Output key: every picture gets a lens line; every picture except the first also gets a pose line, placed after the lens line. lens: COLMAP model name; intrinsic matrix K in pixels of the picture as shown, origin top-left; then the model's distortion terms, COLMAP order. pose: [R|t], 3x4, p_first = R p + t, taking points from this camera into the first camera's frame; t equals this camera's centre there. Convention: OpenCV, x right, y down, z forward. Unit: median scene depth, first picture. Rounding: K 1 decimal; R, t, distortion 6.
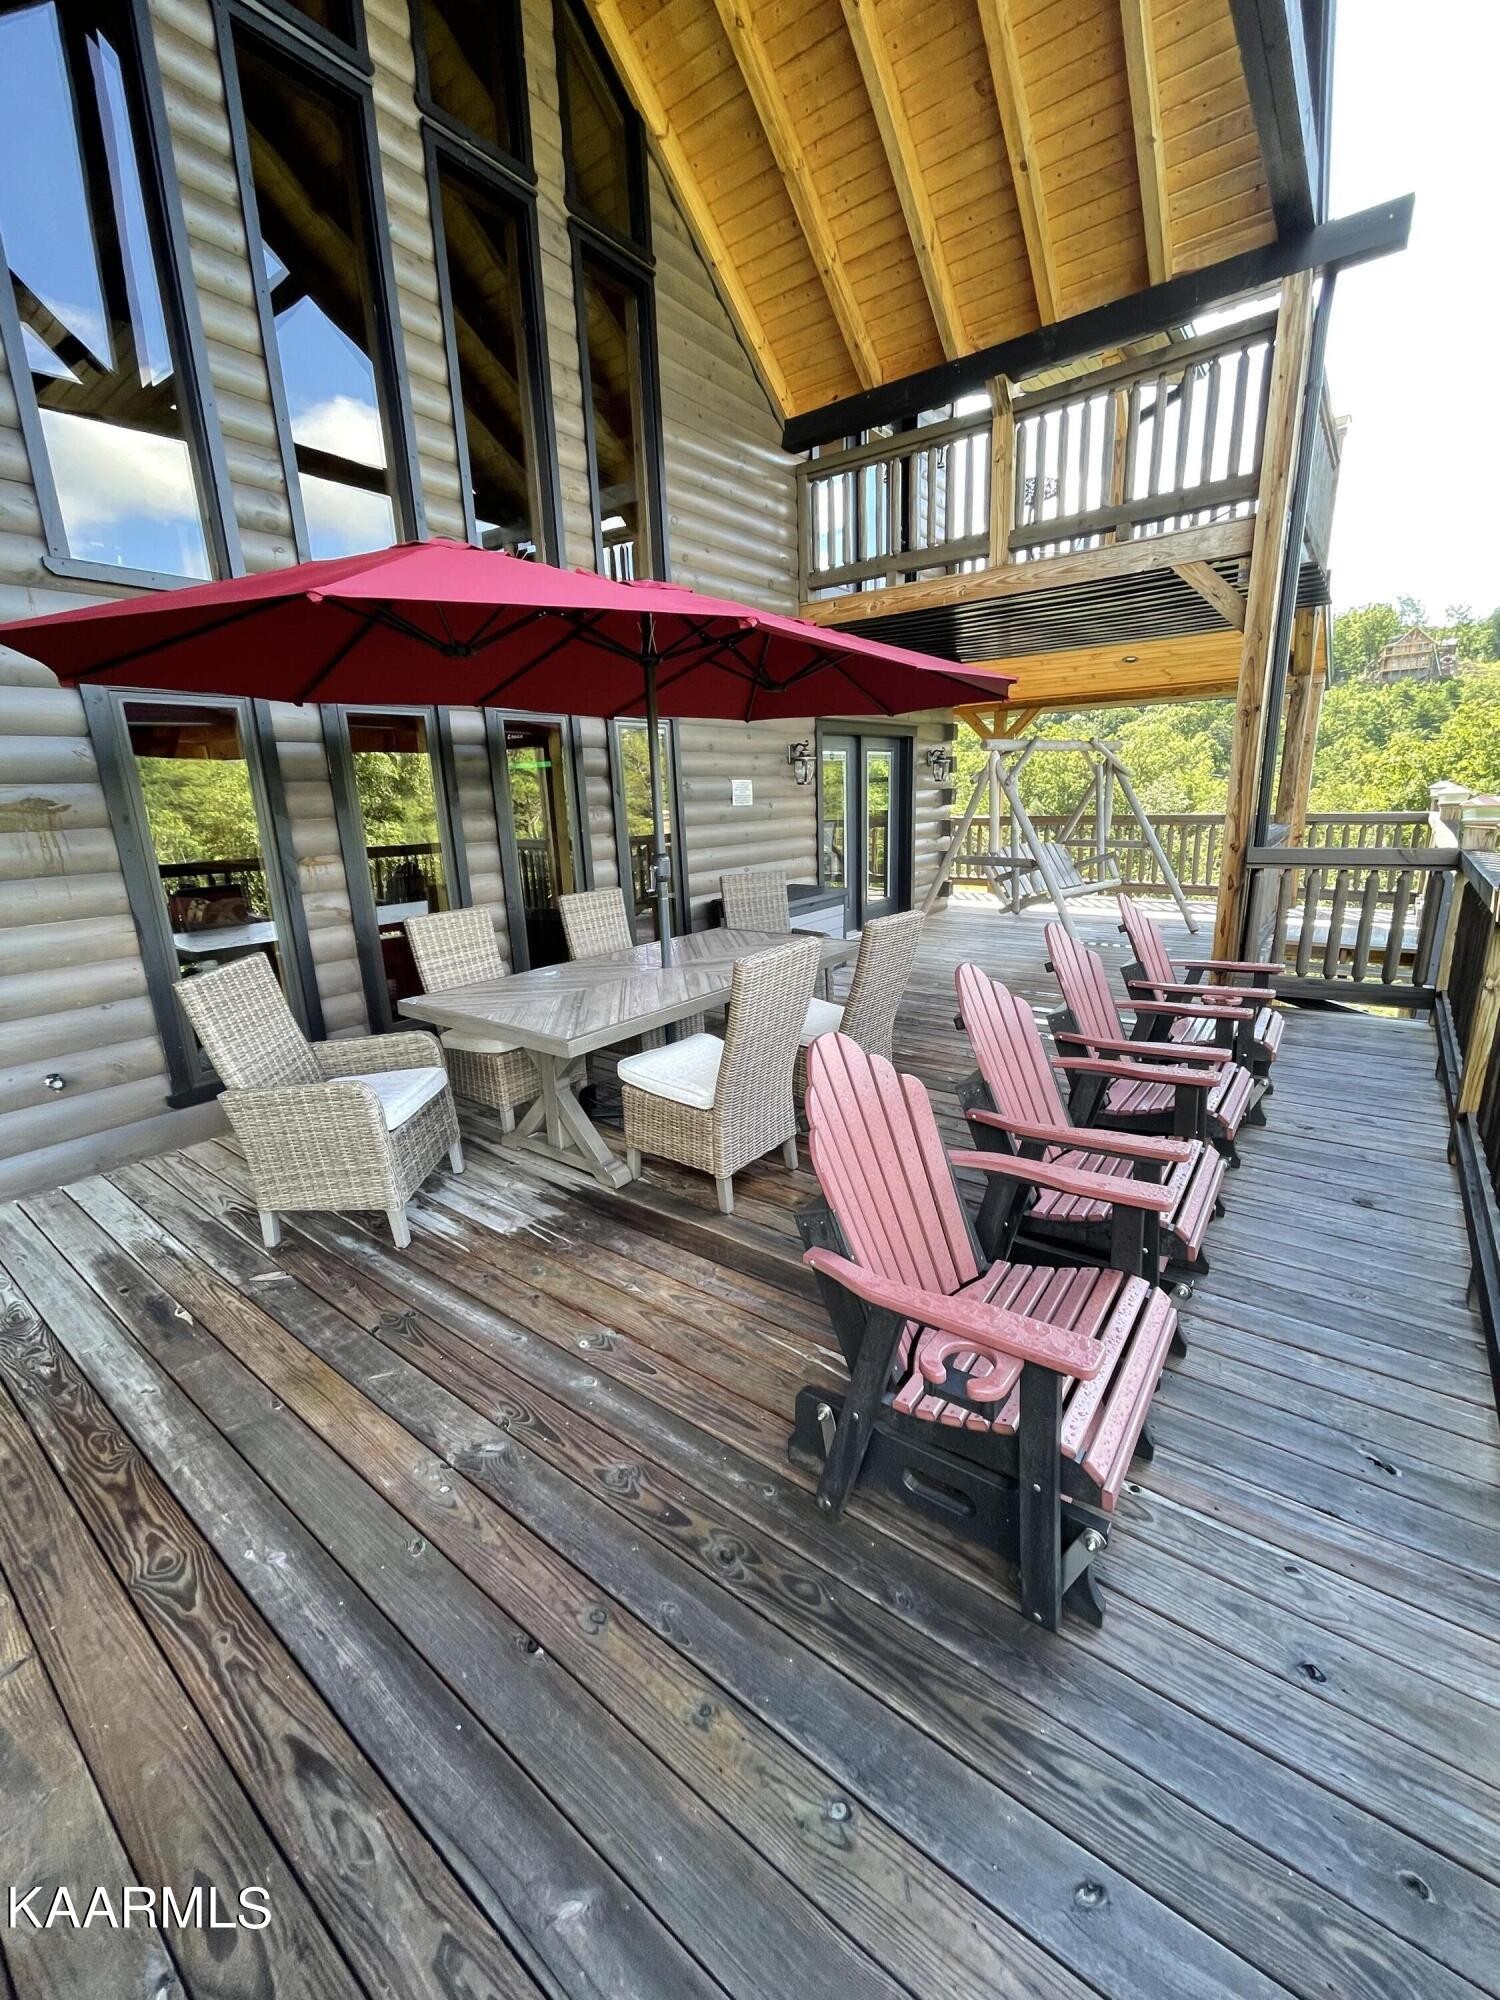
lens RADIAL K [[820.3, 0, 750.0], [0, 820.3, 1000.0], [0, 0, 1]] dist [-0.001338, -0.000226]
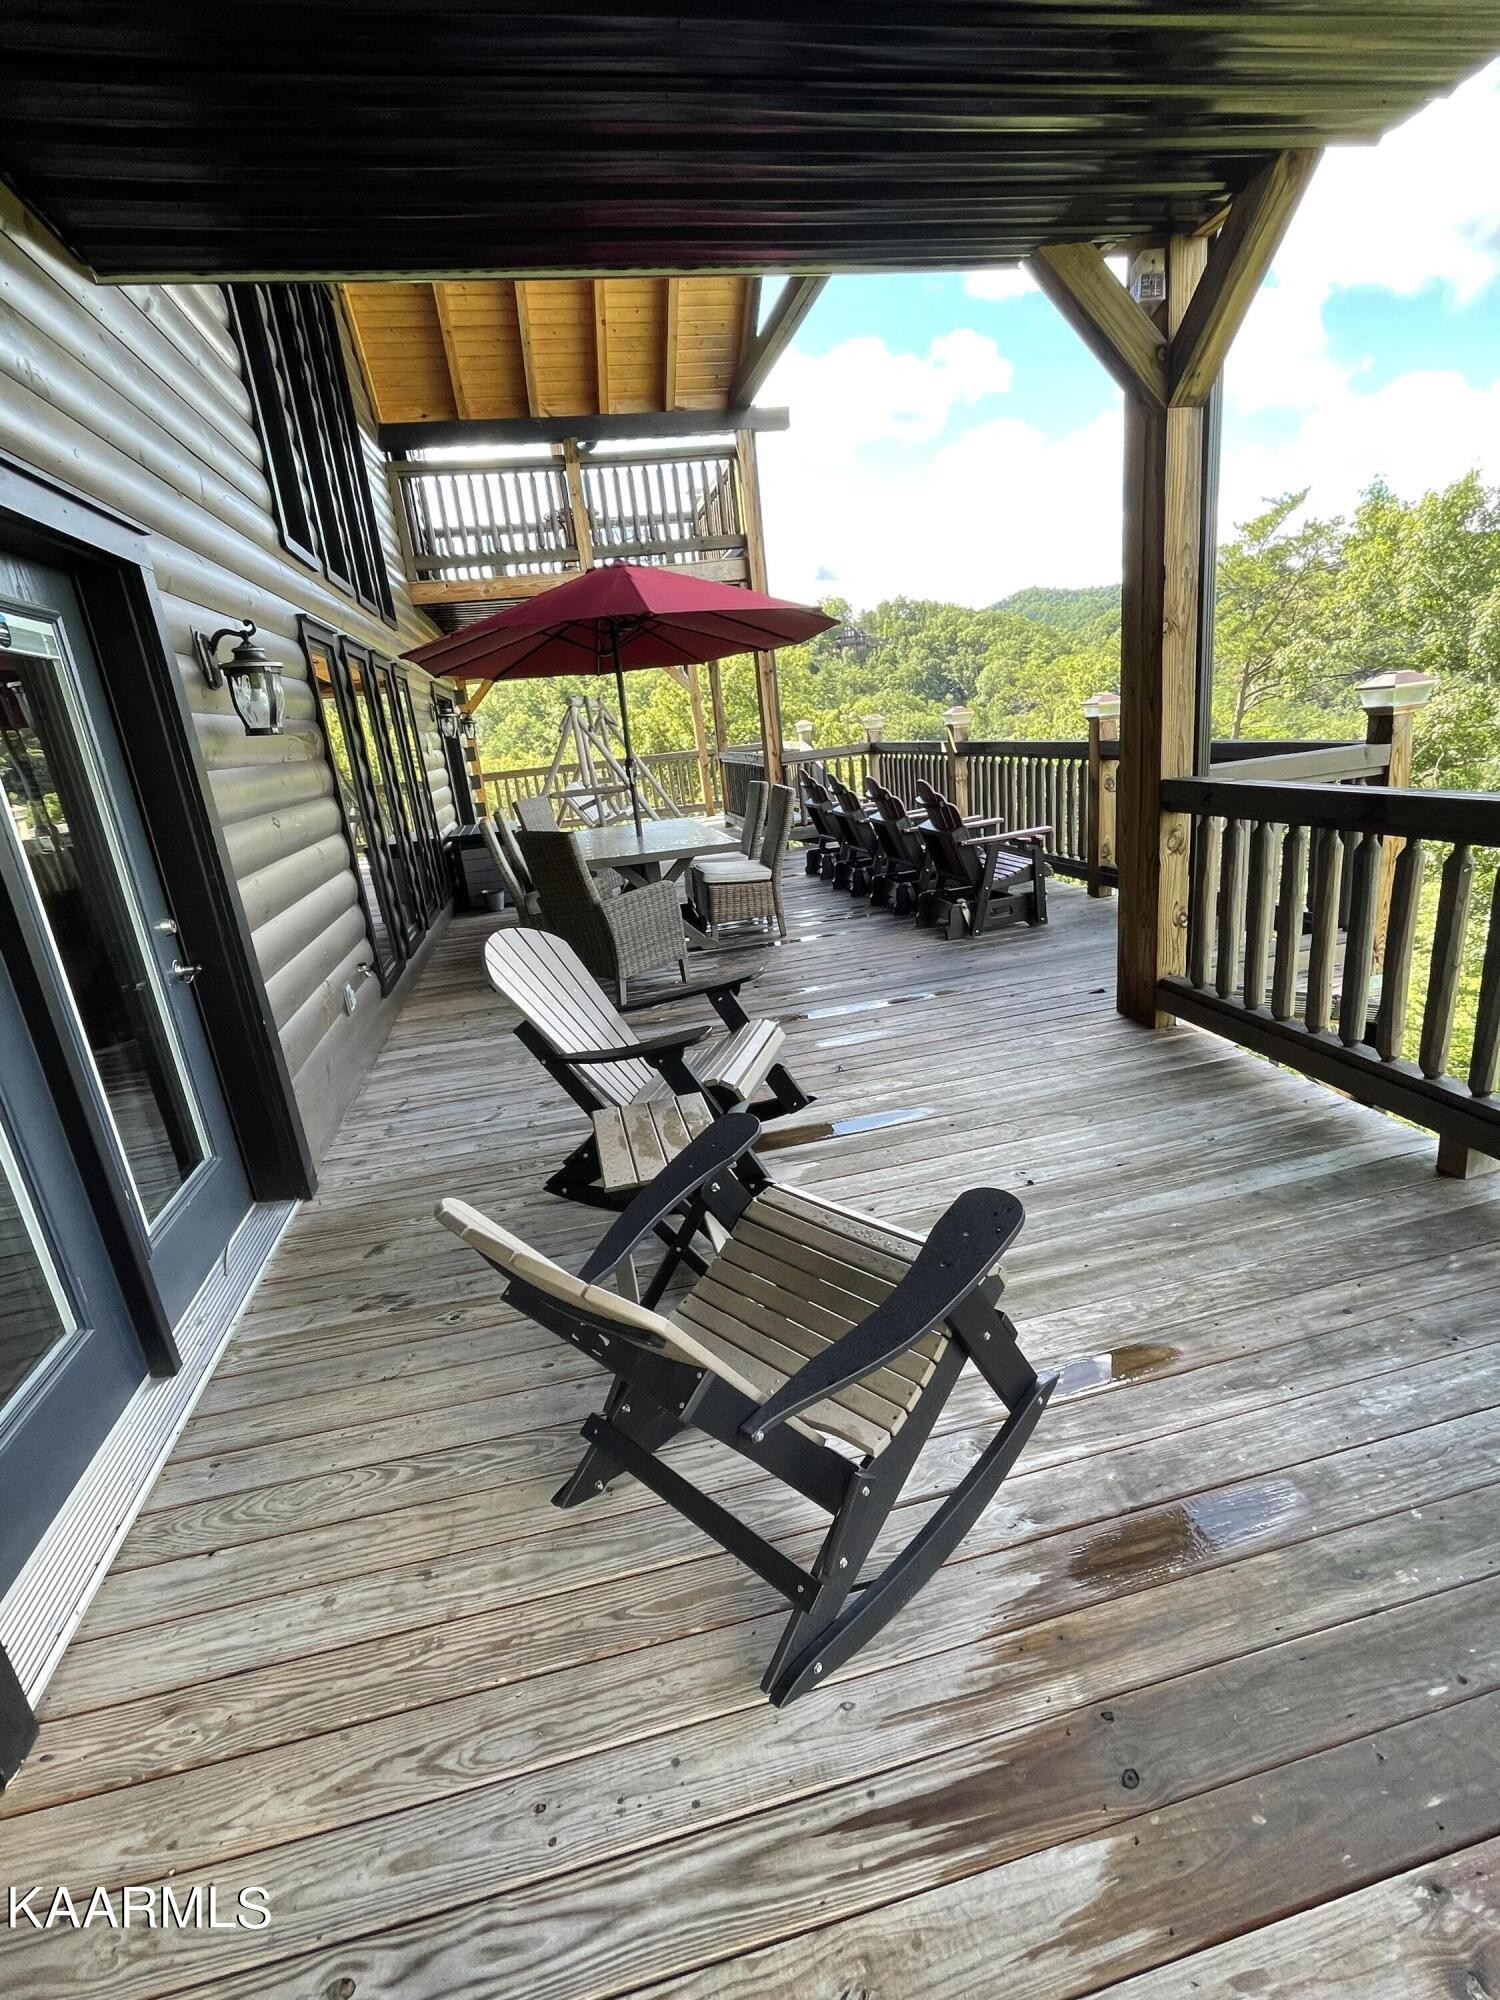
lens RADIAL K [[913.1, 0, 750.0], [0, 913.1, 1000.0], [0, 0, 1]] dist [0.000535, 0.000021]
pose [[0.654777, -0.255951, 0.711165, -1.138529], [0.265875, 0.958778, 0.100274, 0.124397], [-0.707515, 0.123424, 0.695837, -0.267864]]
